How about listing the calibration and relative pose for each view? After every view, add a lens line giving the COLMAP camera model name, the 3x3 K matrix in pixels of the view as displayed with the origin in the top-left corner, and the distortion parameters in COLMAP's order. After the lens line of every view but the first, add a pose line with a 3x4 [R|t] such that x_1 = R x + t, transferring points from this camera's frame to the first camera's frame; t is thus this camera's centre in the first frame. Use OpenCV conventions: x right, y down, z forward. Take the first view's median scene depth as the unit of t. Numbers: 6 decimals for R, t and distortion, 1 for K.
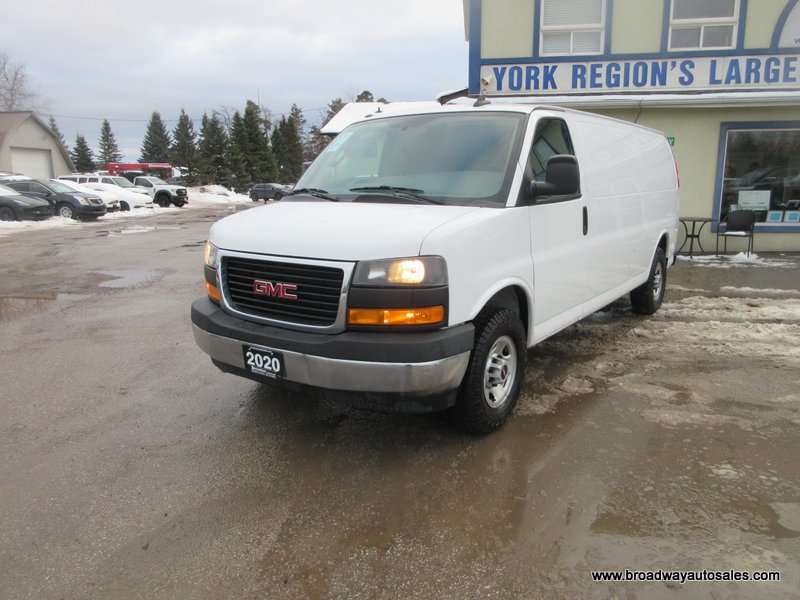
lens RADIAL K [[603.0, 0, 400.0], [0, 603.0, 300.0], [0, 0, 1]] dist [0.020408, -0.007879]
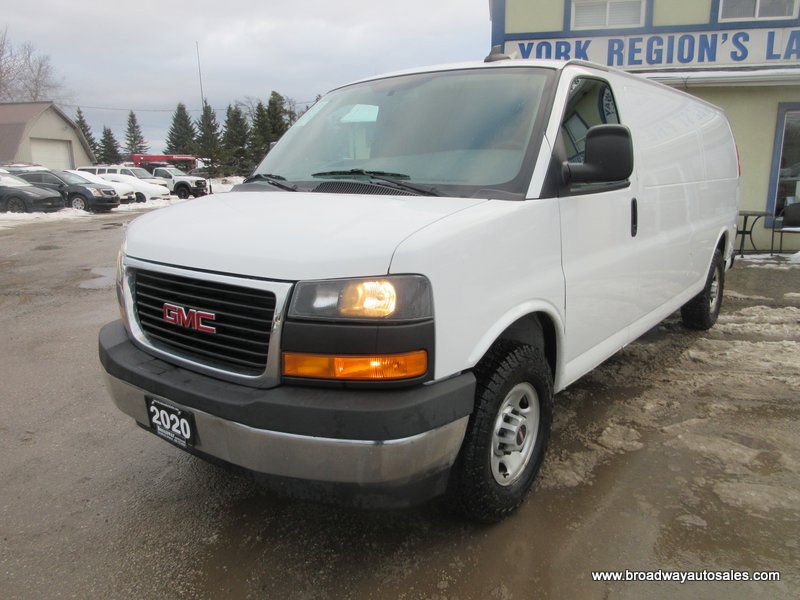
lens RADIAL K [[603.0, 0, 400.0], [0, 603.0, 300.0], [0, 0, 1]] dist [0.020408, -0.007879]
pose [[0.999119, 0.008458, -0.041118, 0.031856], [-0.007921, 0.999882, 0.013200, -0.024256], [0.041224, -0.012863, 0.999067, 0.157605]]
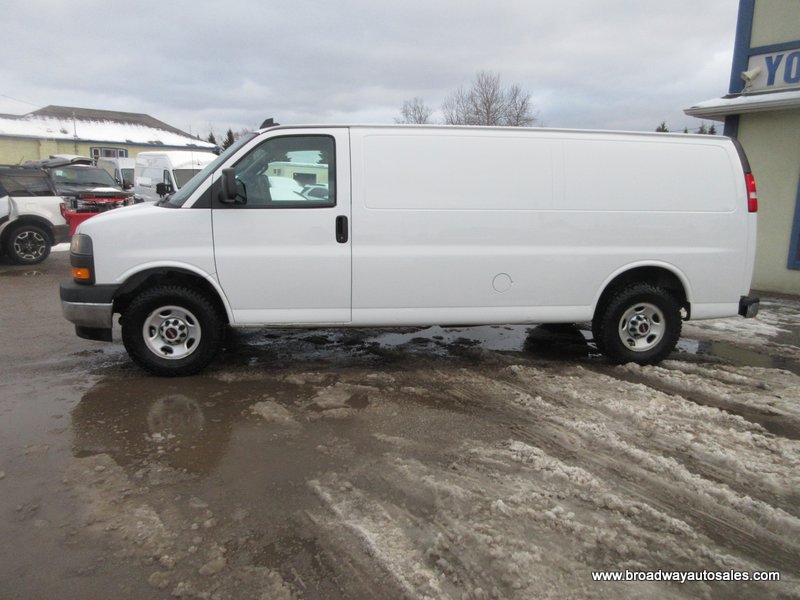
lens RADIAL K [[603.0, 0, 400.0], [0, 603.0, 300.0], [0, 0, 1]] dist [0.020408, -0.007879]
pose [[0.691070, 0.147462, -0.707585, 0.759520], [-0.163641, 0.985468, 0.045552, -0.049426], [0.704020, 0.084311, 0.705158, 0.222502]]
